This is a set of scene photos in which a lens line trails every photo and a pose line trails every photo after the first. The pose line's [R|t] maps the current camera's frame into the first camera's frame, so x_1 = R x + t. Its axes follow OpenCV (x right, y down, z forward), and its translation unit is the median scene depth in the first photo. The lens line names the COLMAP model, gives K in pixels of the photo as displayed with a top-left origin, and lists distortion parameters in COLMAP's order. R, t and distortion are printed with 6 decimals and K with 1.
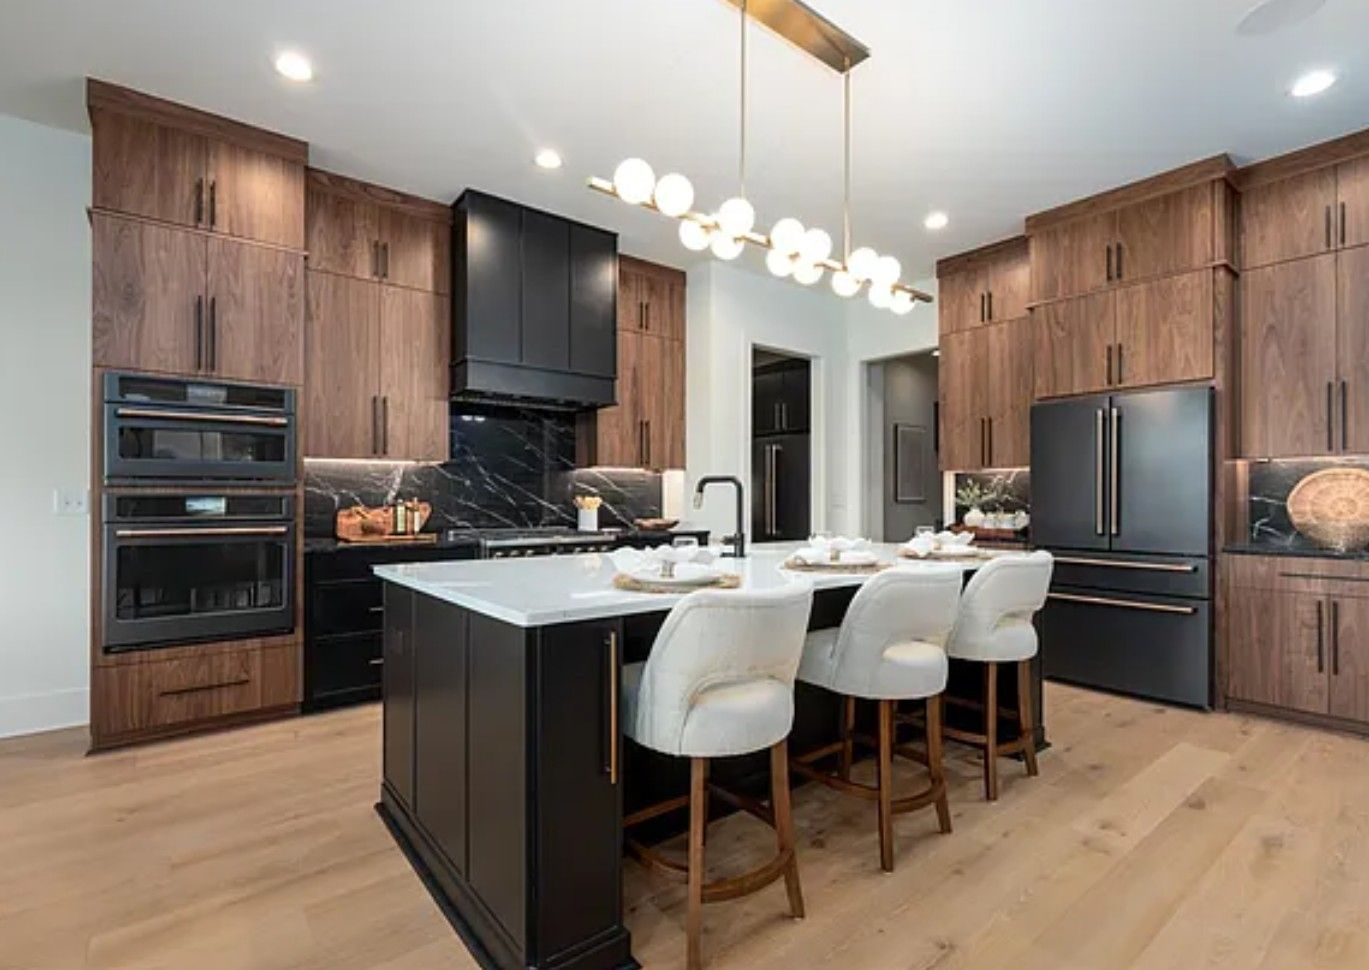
lens RADIAL K [[632.3, 0, 681.4], [0, 632.3, 495.1], [0, 0, 1]] dist [-0.000730, -0.000123]
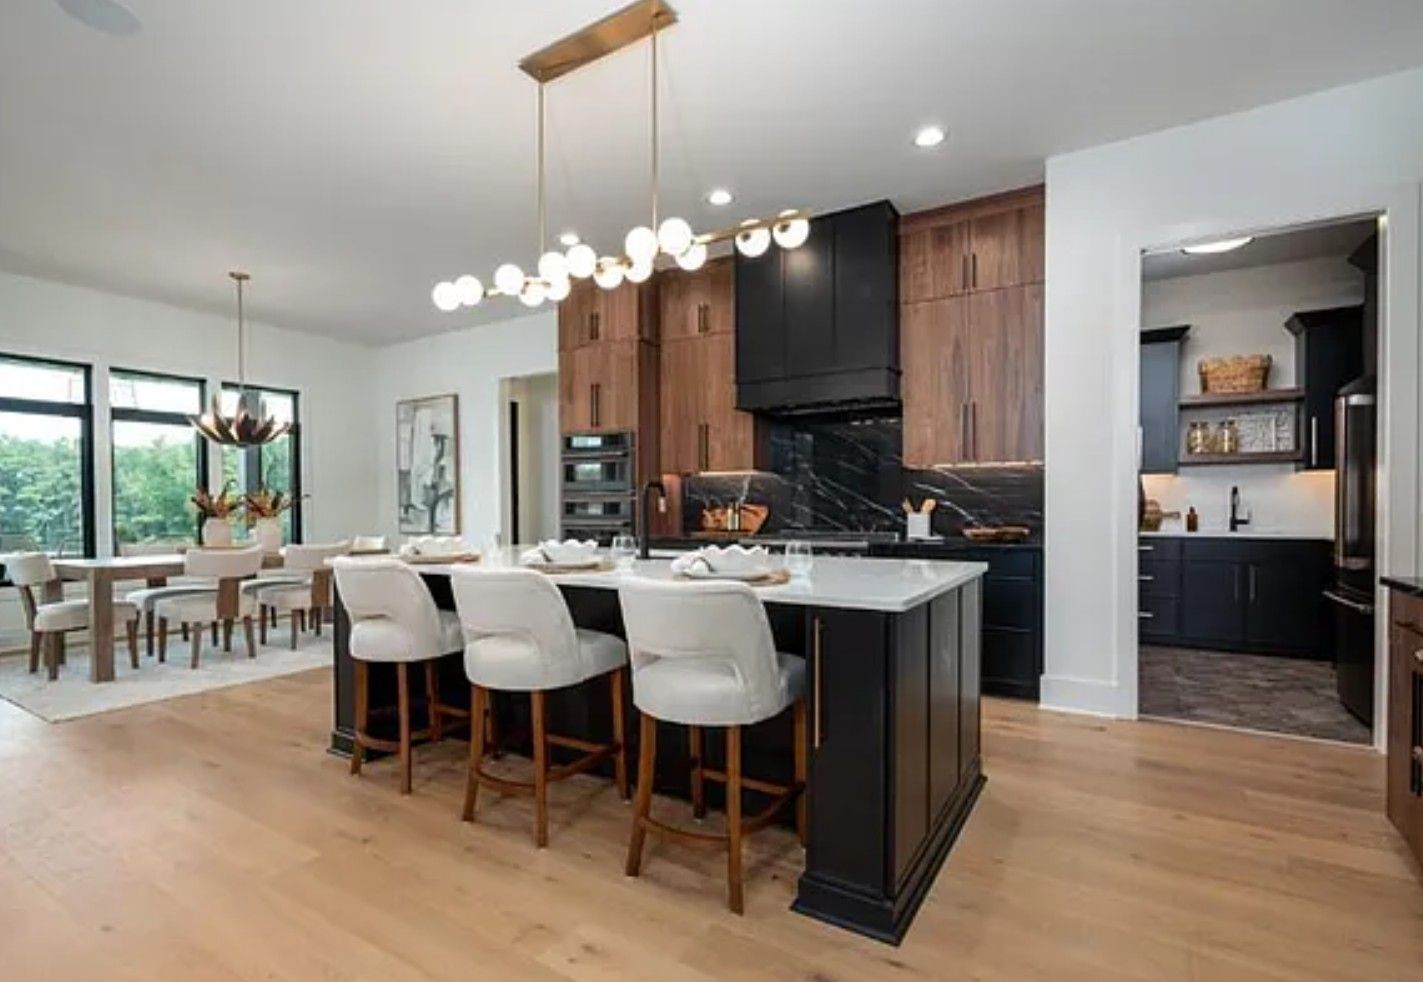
lens RADIAL K [[696.8, 0, 707.4], [0, 696.8, 518.0], [0, 0, 1]] dist [-0.000040, 0.000104]
pose [[0.329713, 0.013533, -0.943984, 0.796633], [0.009935, 0.999792, 0.017803, 0.010452], [0.944029, -0.015249, 0.329510, 0.473924]]
